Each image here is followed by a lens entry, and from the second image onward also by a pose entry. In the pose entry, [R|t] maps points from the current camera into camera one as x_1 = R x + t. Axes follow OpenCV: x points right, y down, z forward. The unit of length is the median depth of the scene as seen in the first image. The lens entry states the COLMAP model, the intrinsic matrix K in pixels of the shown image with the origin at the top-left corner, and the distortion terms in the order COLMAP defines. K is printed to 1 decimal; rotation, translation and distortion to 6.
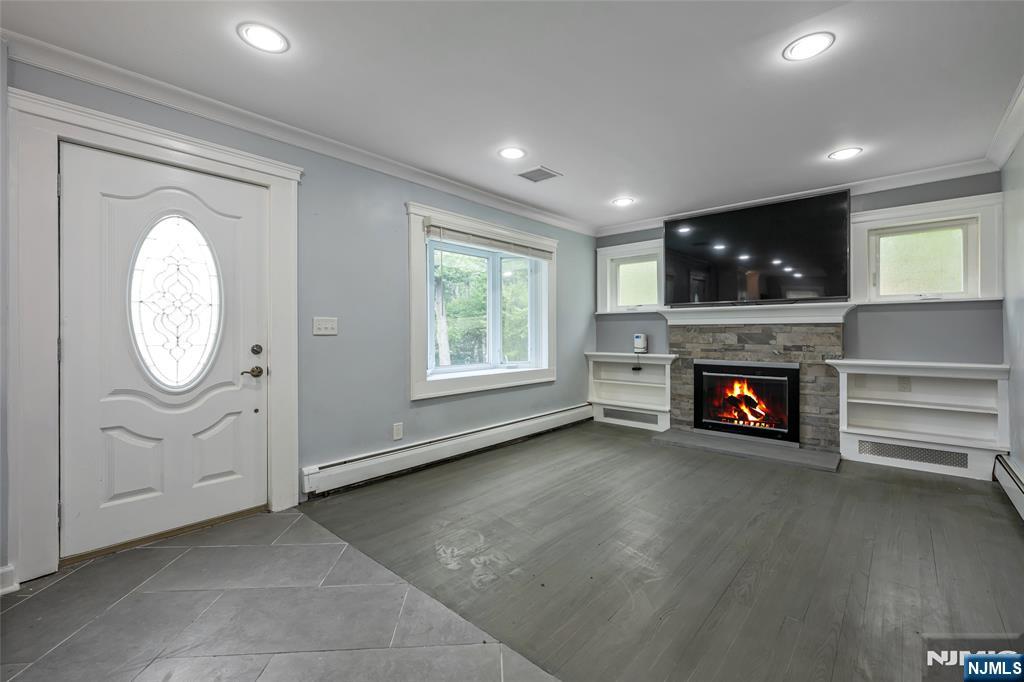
lens RADIAL K [[435.6, 0, 510.7], [0, 435.6, 333.5], [0, 0, 1]] dist [0.003404, 0.000176]
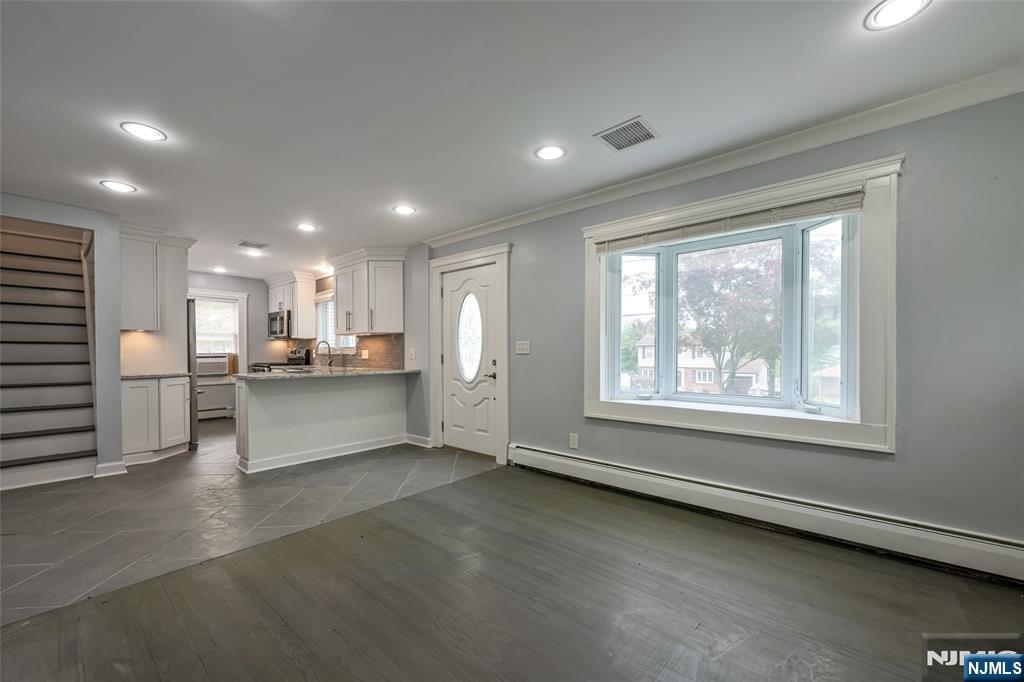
lens RADIAL K [[419.8, 0, 536.5], [0, 419.8, 364.5], [0, 0, 1]] dist [-0.000536, 0.000721]
pose [[0.030150, 0.024412, -0.999247, 0.831269], [-0.006981, 0.999682, 0.024212, 0.003761], [0.999521, 0.006246, 0.030311, 0.902287]]
